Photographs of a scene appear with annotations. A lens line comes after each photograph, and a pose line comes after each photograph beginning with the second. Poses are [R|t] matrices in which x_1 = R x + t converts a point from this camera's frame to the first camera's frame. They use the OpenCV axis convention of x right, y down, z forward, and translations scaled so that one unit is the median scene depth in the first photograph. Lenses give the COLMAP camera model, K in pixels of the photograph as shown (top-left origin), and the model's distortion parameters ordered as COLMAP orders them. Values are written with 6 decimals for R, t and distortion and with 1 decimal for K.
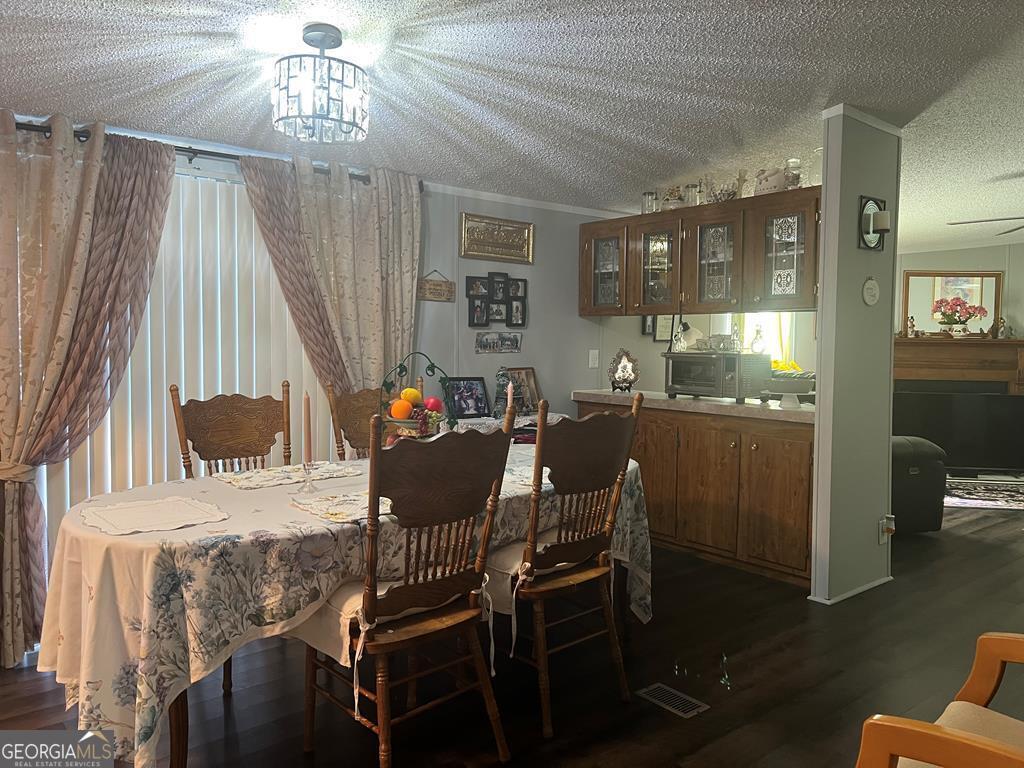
lens RADIAL K [[777.0, 0, 517.1], [0, 777.0, 382.0], [0, 0, 1]] dist [0.030596, -0.003918]
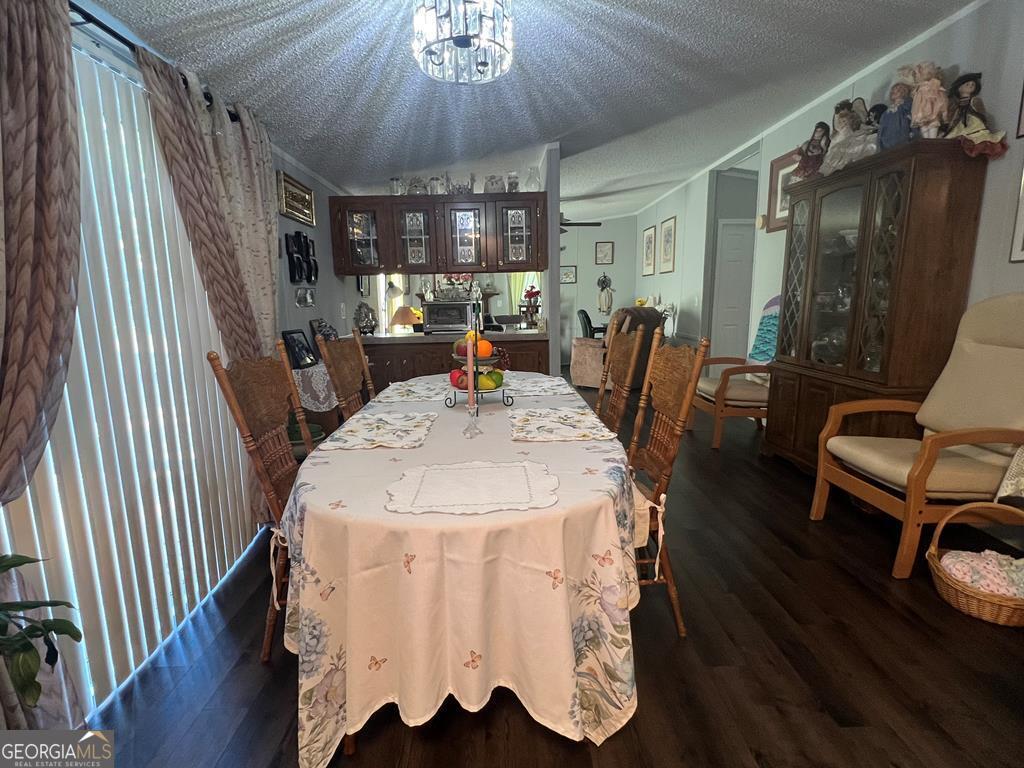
lens RADIAL K [[506.0, 0, 510.0], [0, 506.0, 386.2], [0, 0, 1]] dist [-0.004290, 0.002484]
pose [[0.625907, -0.155559, 0.764226, -0.268097], [0.068813, 0.987099, 0.144566, -0.006238], [-0.776856, -0.037897, 0.628537, 0.199841]]
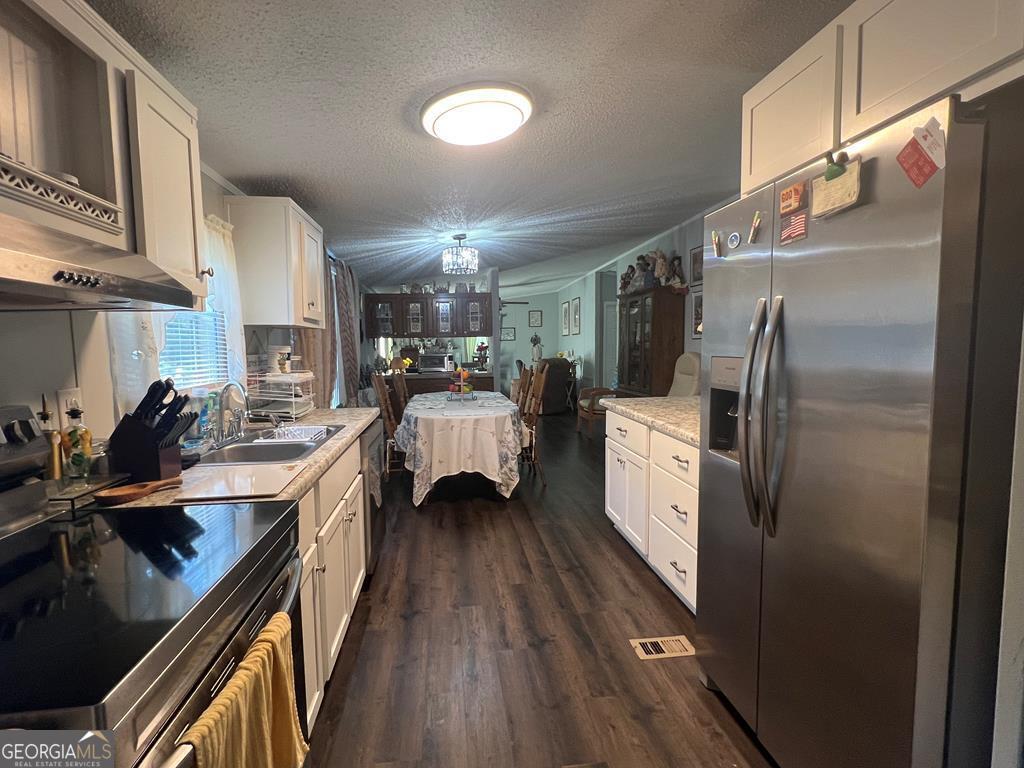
lens RADIAL K [[506.0, 0, 509.7], [0, 506.0, 385.8], [0, 0, 1]] dist [-0.004290, 0.002484]
pose [[0.544145, -0.079364, 0.835229, -0.594736], [0.065529, 0.996495, 0.051996, -0.003579], [-0.836428, 0.026439, 0.547438, -0.032747]]
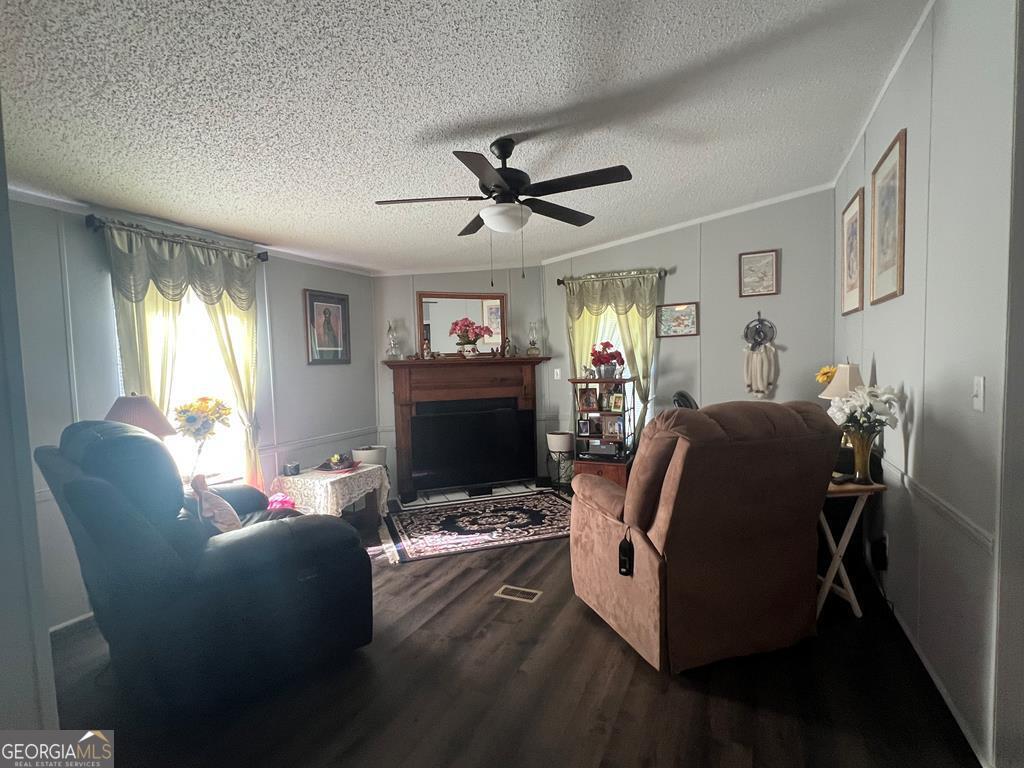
lens RADIAL K [[506.0, 0, 508.5], [0, 506.0, 385.7], [0, 0, 1]] dist [-0.004290, 0.002484]
pose [[0.909049, -0.059273, 0.412452, 0.336469], [0.063140, 0.997996, 0.004261, -0.019832], [-0.411878, 0.022169, 0.910969, 0.382351]]
